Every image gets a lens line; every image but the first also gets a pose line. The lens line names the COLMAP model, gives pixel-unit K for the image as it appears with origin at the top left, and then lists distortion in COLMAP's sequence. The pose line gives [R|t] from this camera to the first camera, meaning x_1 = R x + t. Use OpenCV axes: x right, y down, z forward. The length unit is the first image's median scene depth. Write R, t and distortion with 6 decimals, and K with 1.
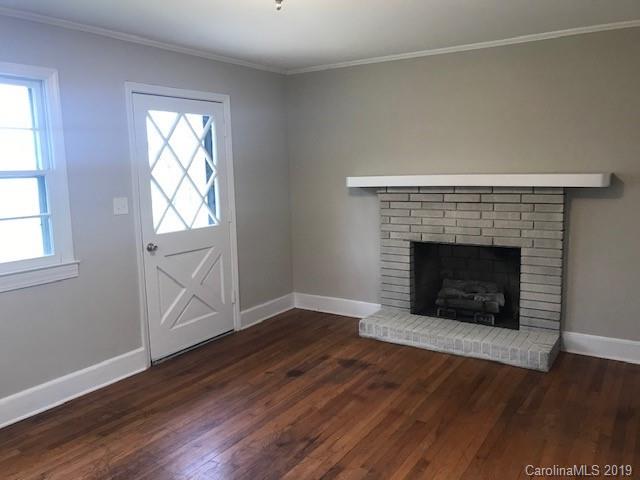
lens RADIAL K [[528.1, 0, 321.3], [0, 528.1, 228.2], [0, 0, 1]] dist [0.077922, -0.098268]
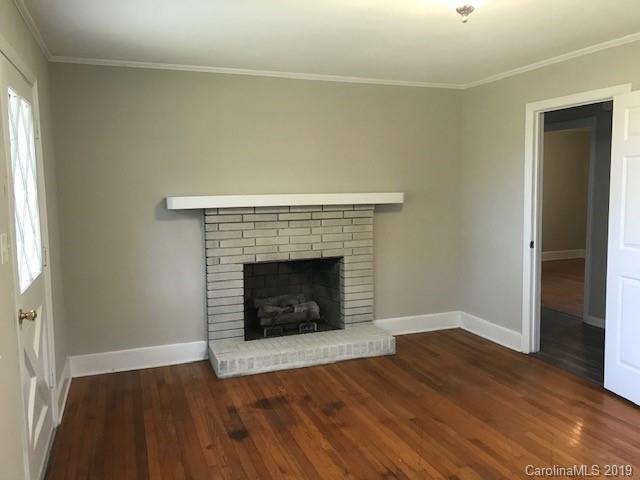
lens RADIAL K [[528.1, 0, 321.3], [0, 528.1, 228.2], [0, 0, 1]] dist [0.077922, -0.098268]
pose [[0.580072, -0.053512, 0.812805, -0.557308], [0.092877, 0.995677, -0.000732, -0.027751], [-0.809253, 0.075915, 0.582535, 0.349849]]
